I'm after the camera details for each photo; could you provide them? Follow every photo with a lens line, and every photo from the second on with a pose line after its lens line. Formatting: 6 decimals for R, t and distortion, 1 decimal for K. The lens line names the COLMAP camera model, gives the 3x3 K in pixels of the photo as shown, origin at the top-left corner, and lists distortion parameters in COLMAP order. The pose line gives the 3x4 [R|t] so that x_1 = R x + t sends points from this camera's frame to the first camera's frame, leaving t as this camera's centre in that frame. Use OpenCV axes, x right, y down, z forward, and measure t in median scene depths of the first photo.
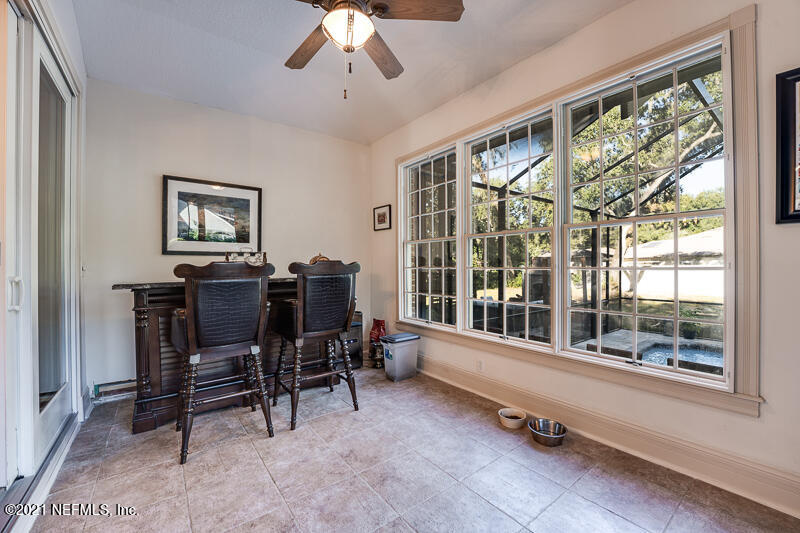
lens RADIAL K [[328.4, 0, 400.5], [0, 328.4, 267.3], [0, 0, 1]] dist [-0.023055, 0.000439]
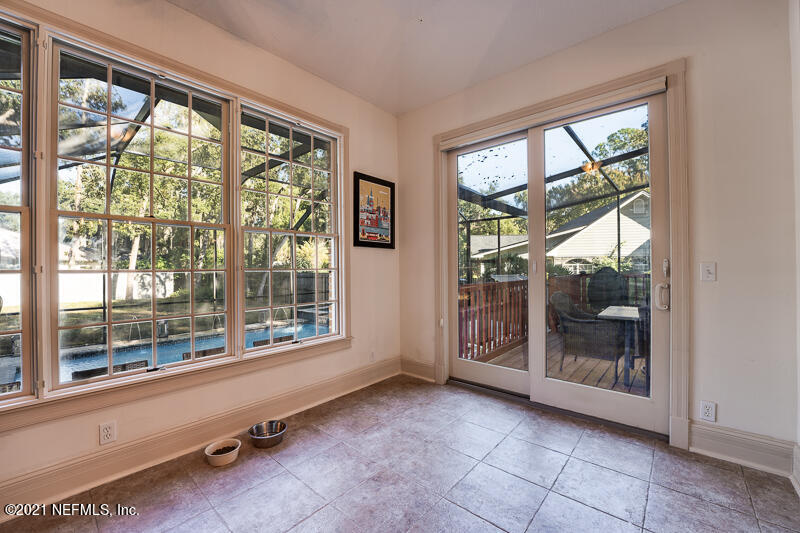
lens RADIAL K [[328.4, 0, 398.4], [0, 328.4, 264.9], [0, 0, 1]] dist [-0.023055, 0.000439]
pose [[-0.207678, 0.009465, 0.978152, -0.618144], [0.009189, 0.999928, -0.007725, -0.000270], [-0.978154, 0.007384, -0.207750, 0.817489]]
